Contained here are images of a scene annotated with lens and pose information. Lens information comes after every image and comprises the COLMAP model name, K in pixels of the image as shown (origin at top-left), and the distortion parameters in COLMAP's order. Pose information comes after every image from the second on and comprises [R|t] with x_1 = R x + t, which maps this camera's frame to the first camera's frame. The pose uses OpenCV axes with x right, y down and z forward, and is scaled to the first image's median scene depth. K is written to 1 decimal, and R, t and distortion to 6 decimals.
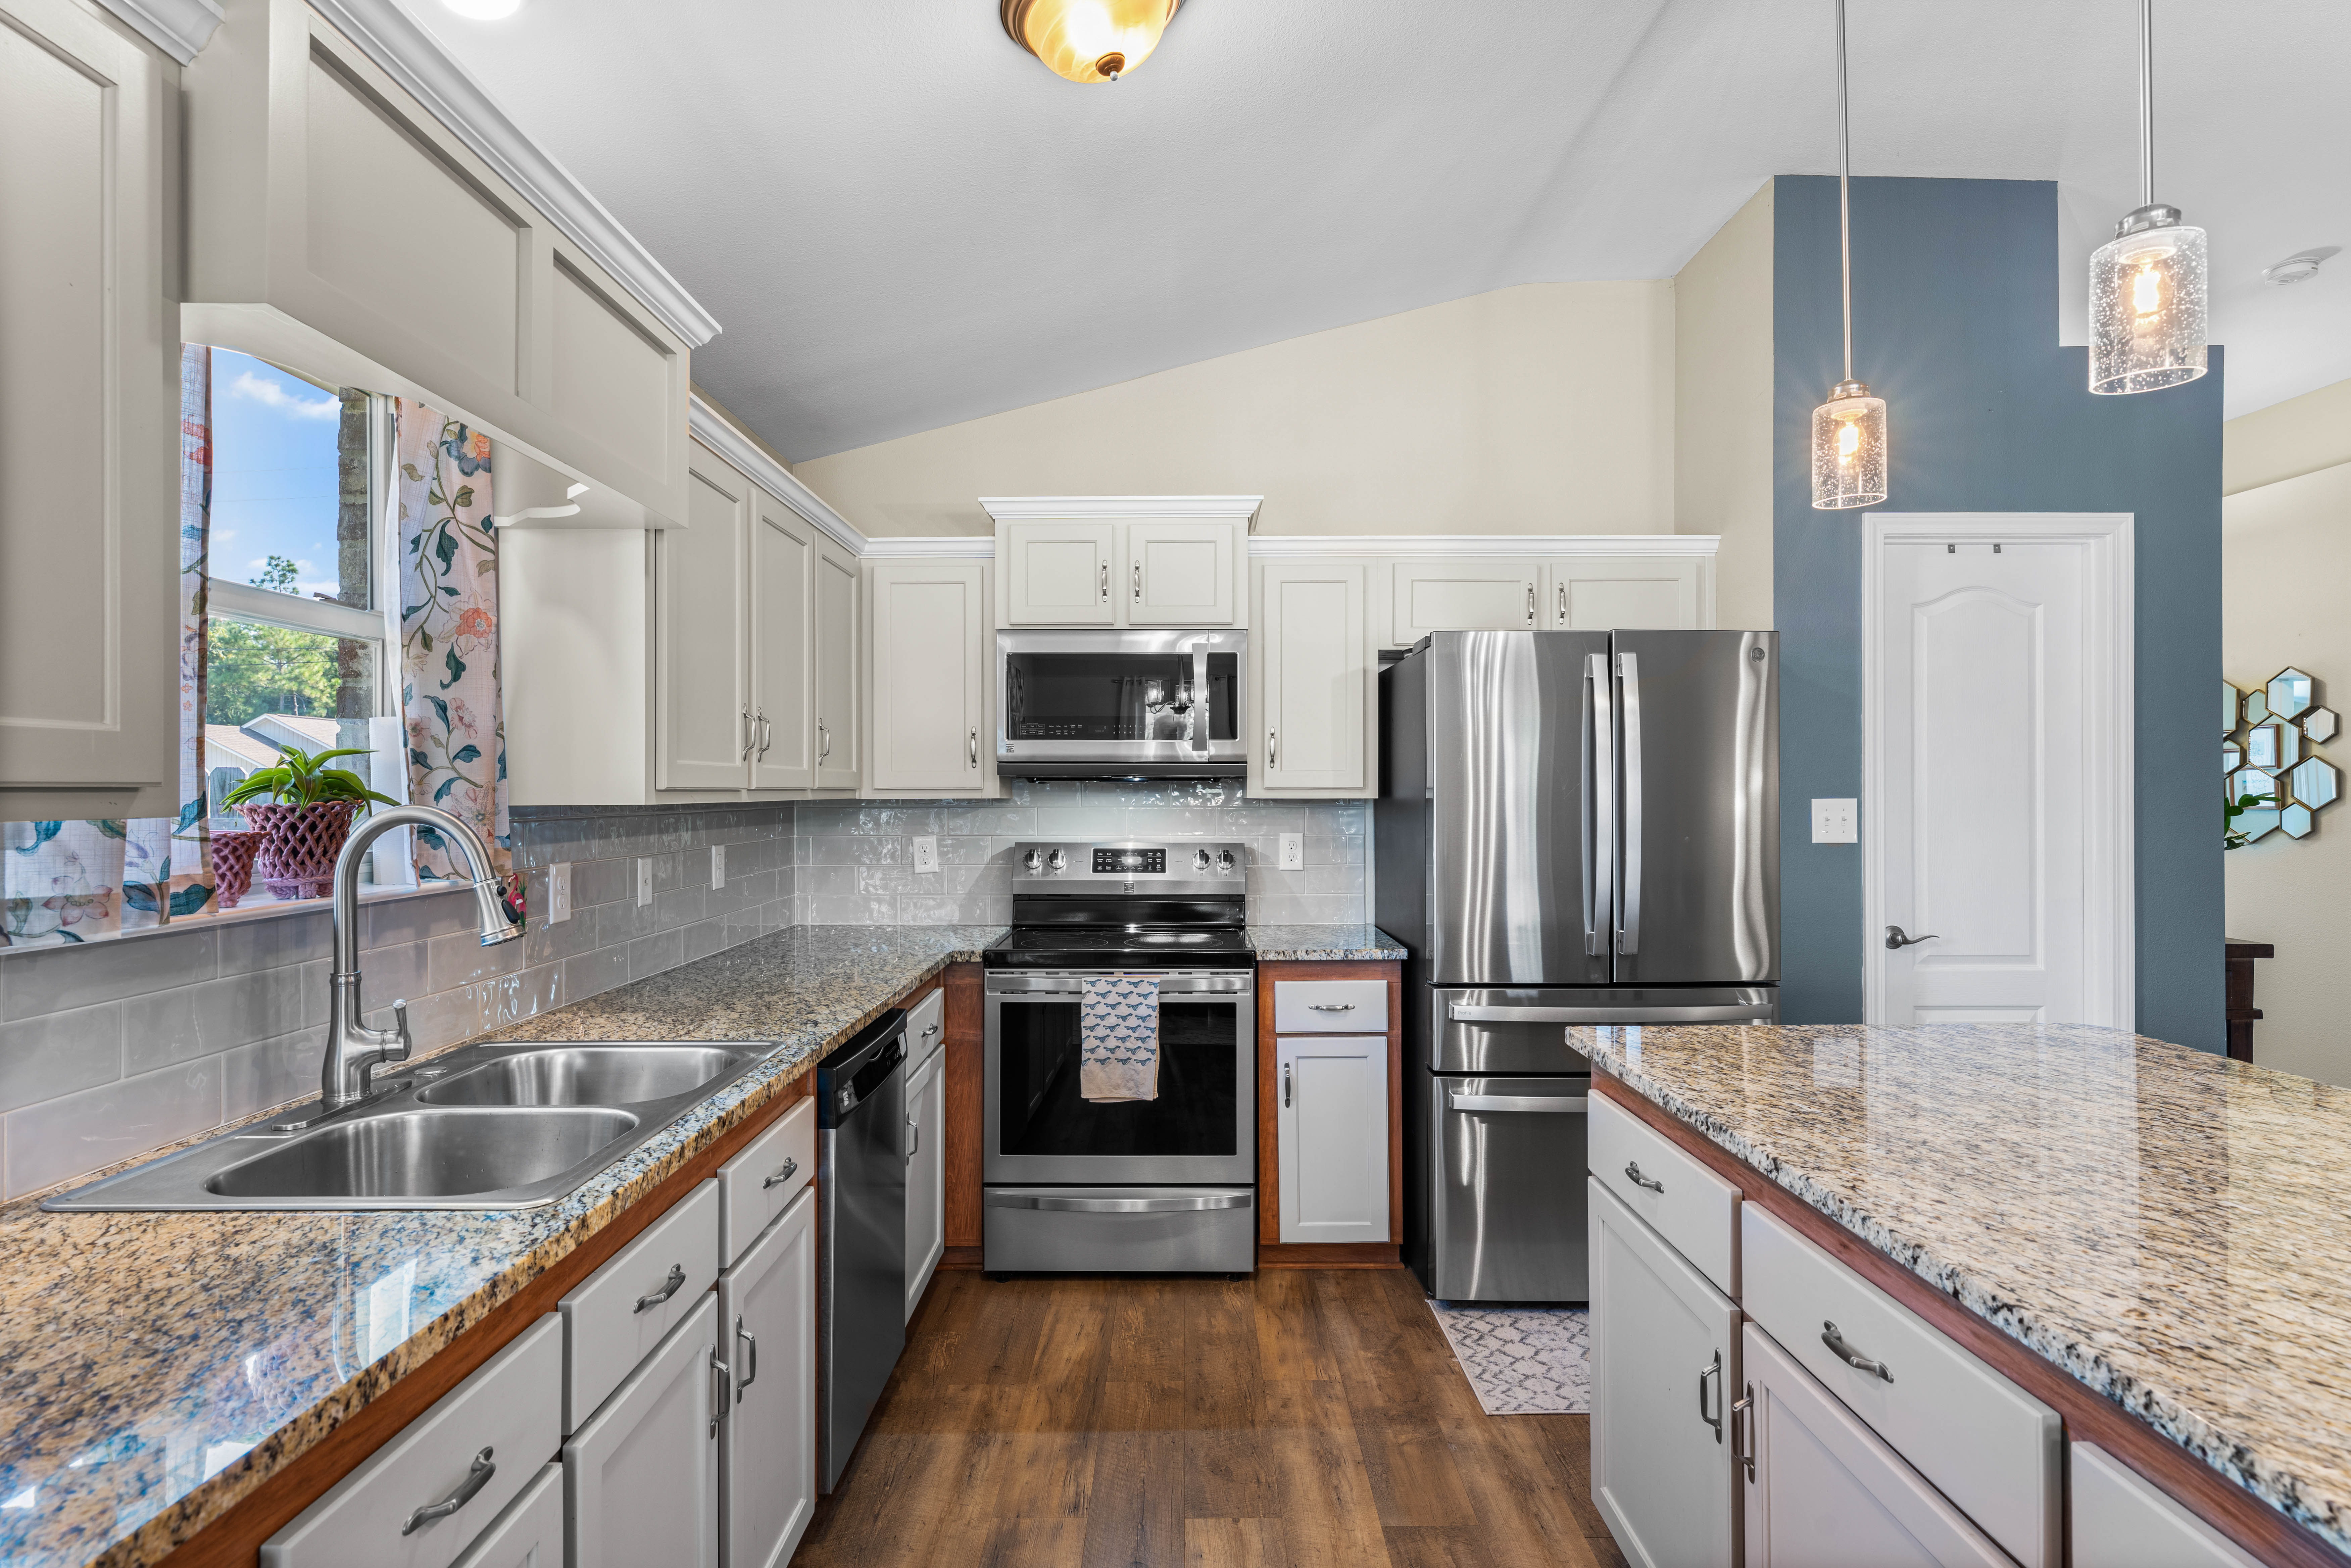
lens RADIAL K [[1207.9, 0, 1175.5], [0, 1207.9, 784.0], [0, 0, 1]] dist [0.003205, -0.000899]
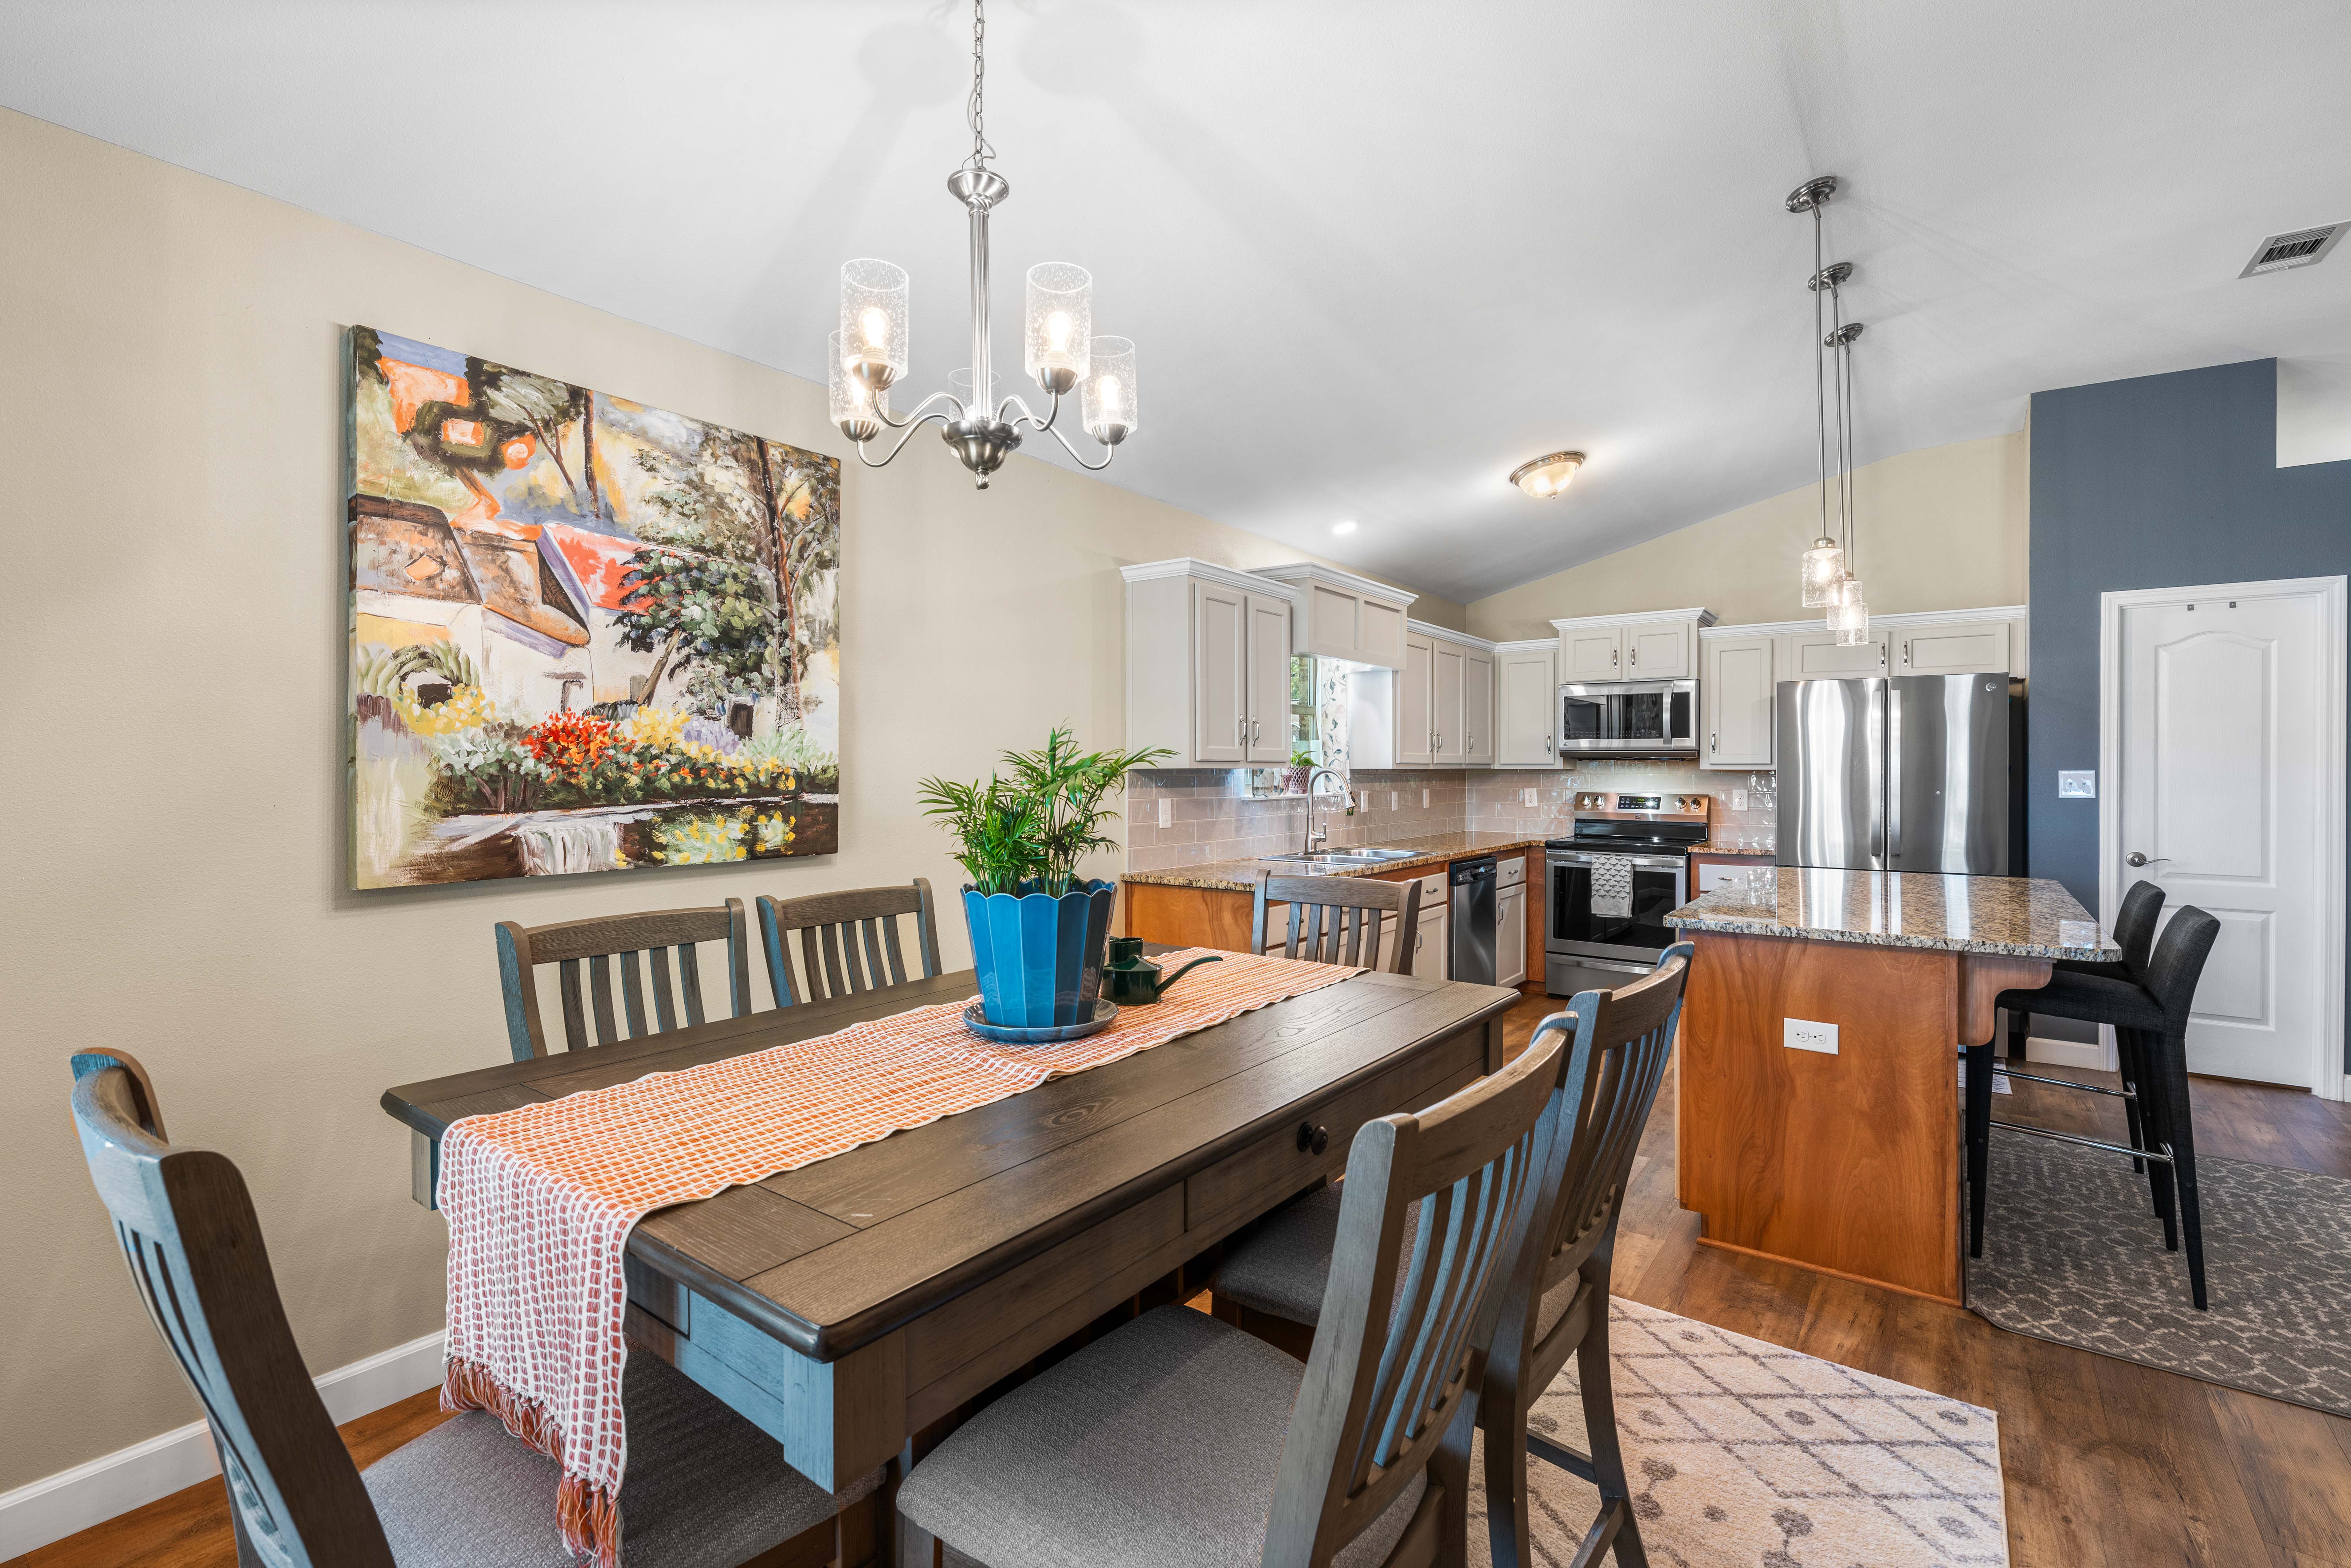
lens RADIAL K [[1038.9, 0, 1174.7], [0, 1038.9, 767.7], [0, 0, 1]] dist [-0.001730, -0.000476]
pose [[0.800206, 0.003352, -0.599716, 0.412869], [-0.000229, 0.999986, 0.005283, 0.001256], [0.599726, -0.004090, 0.800195, -0.844095]]
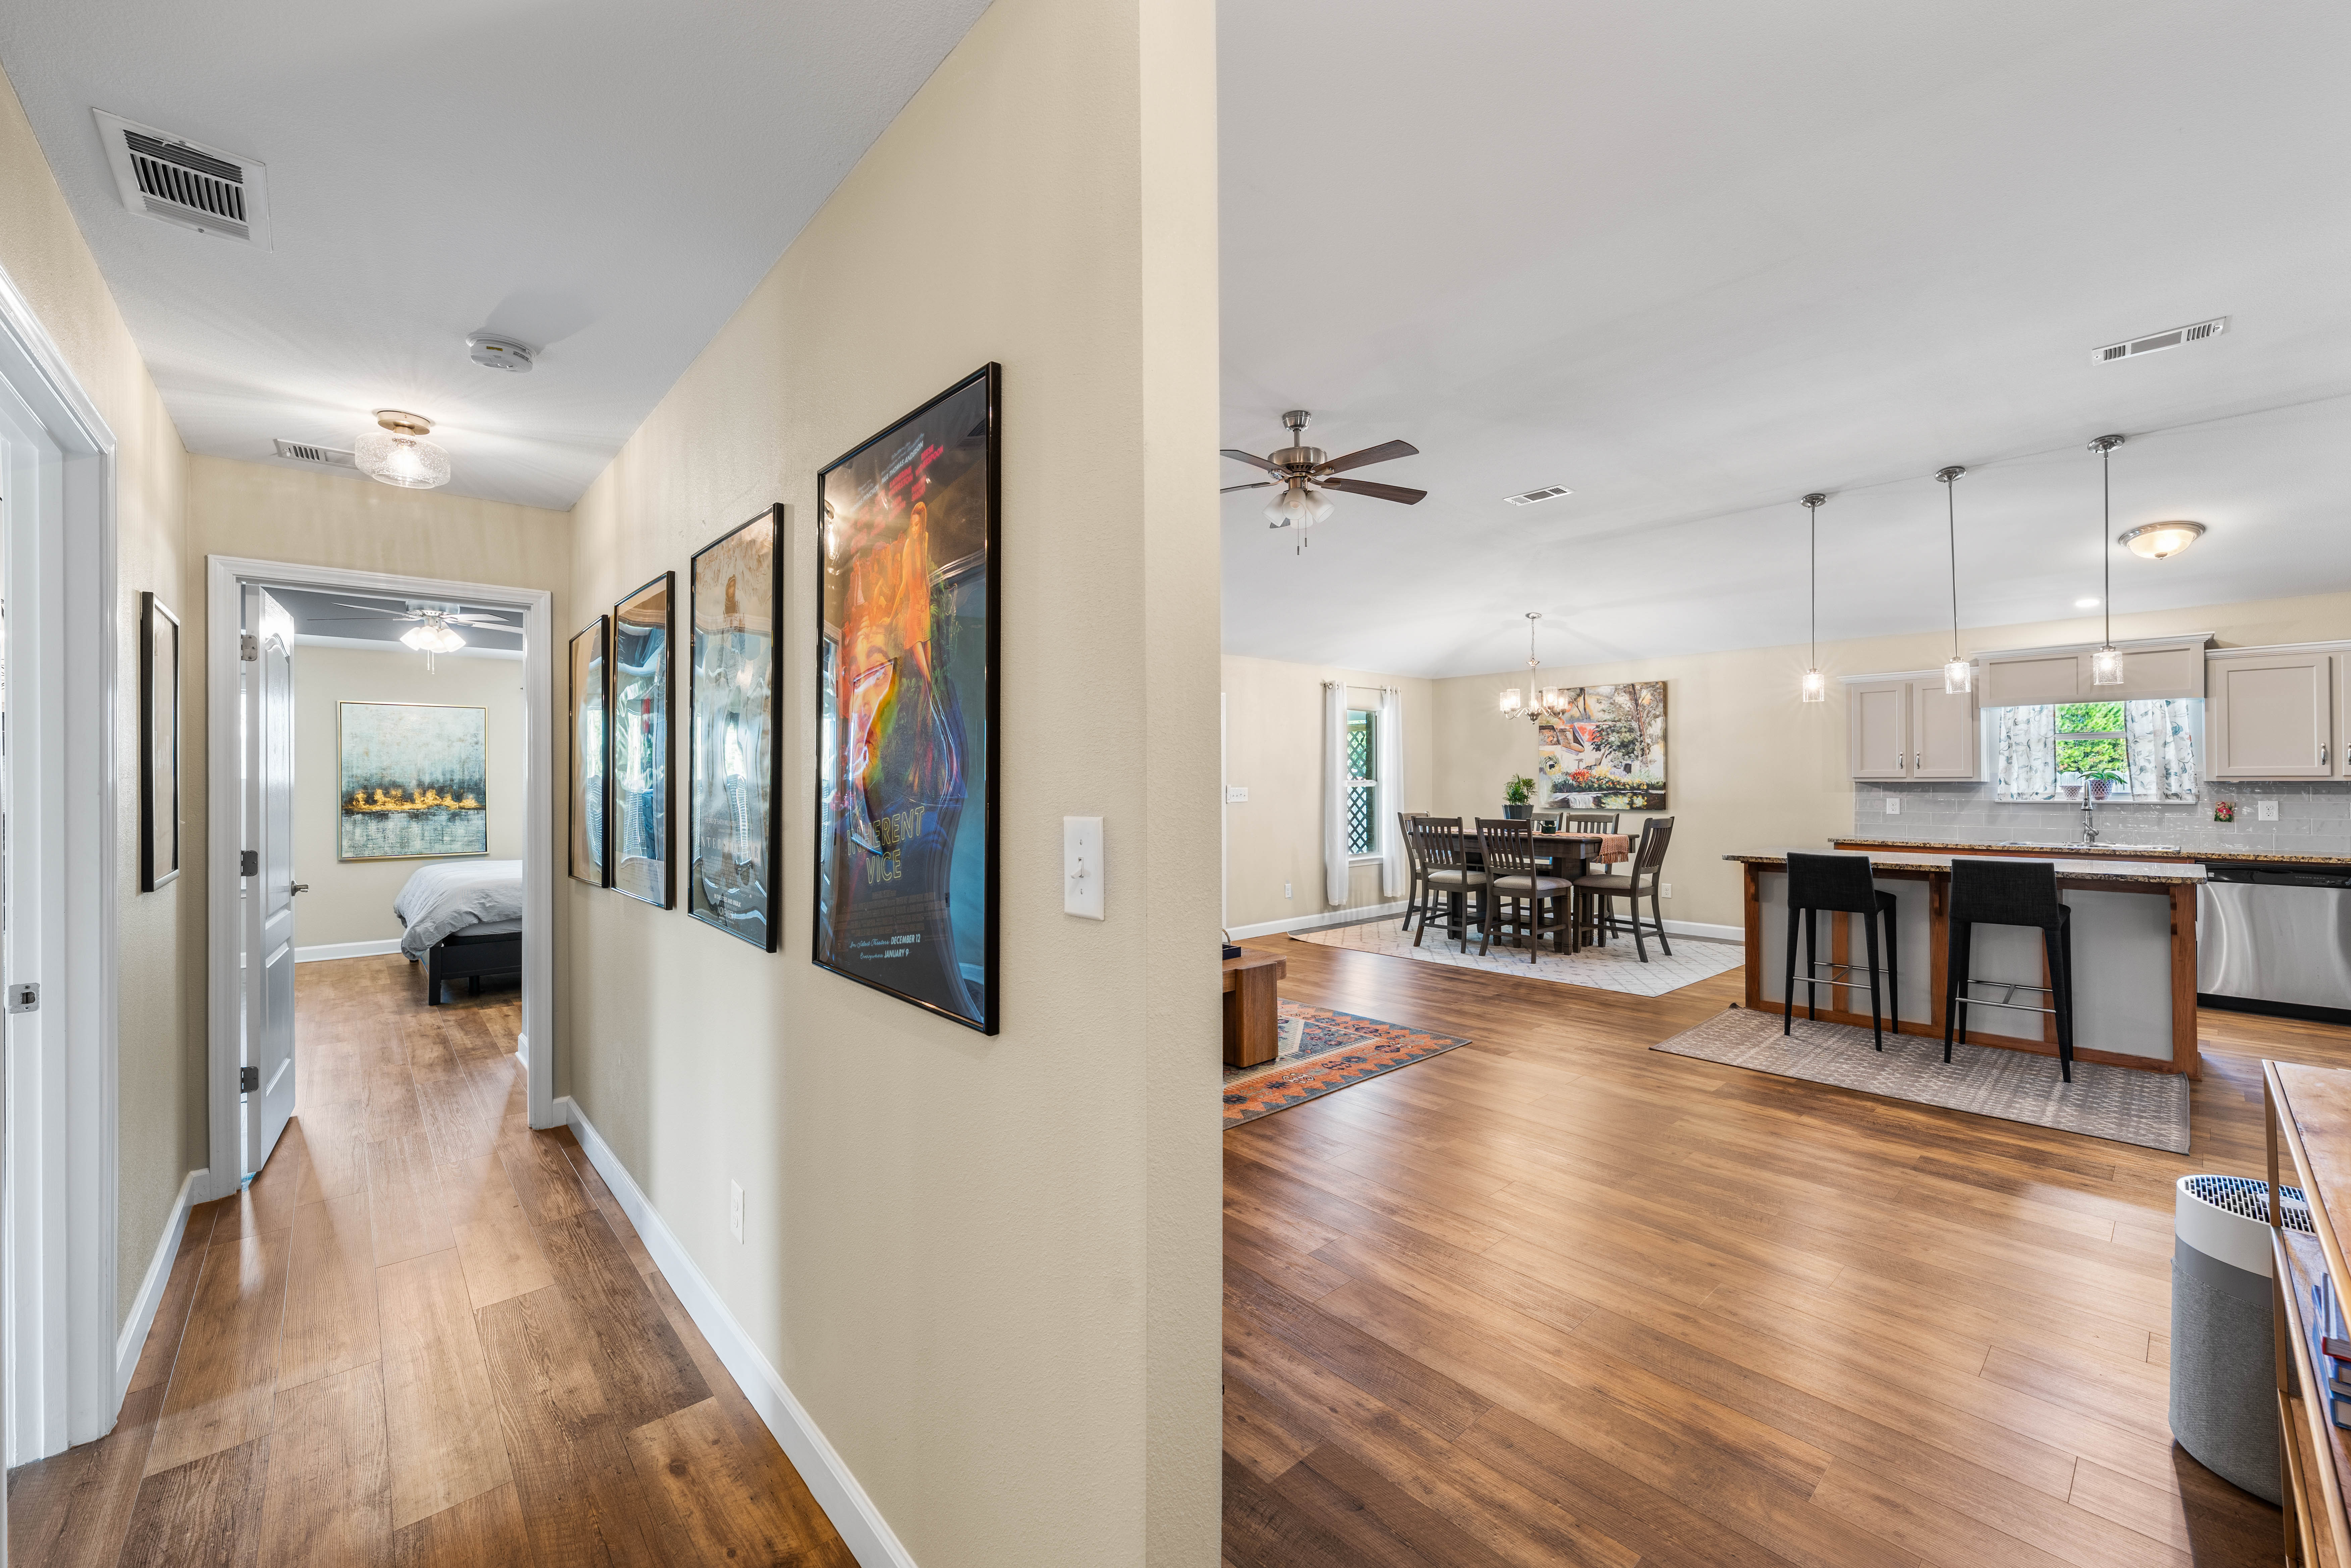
lens RADIAL K [[917.4, 0, 1169.6], [0, 917.4, 776.0], [0, 0, 1]] dist [-0.009337, 0.001947]
pose [[-0.747165, -0.001105, -0.664638, 2.244223], [0.007395, 0.999923, -0.009974, 0.004885], [0.664598, -0.012367, -0.747099, 0.655179]]
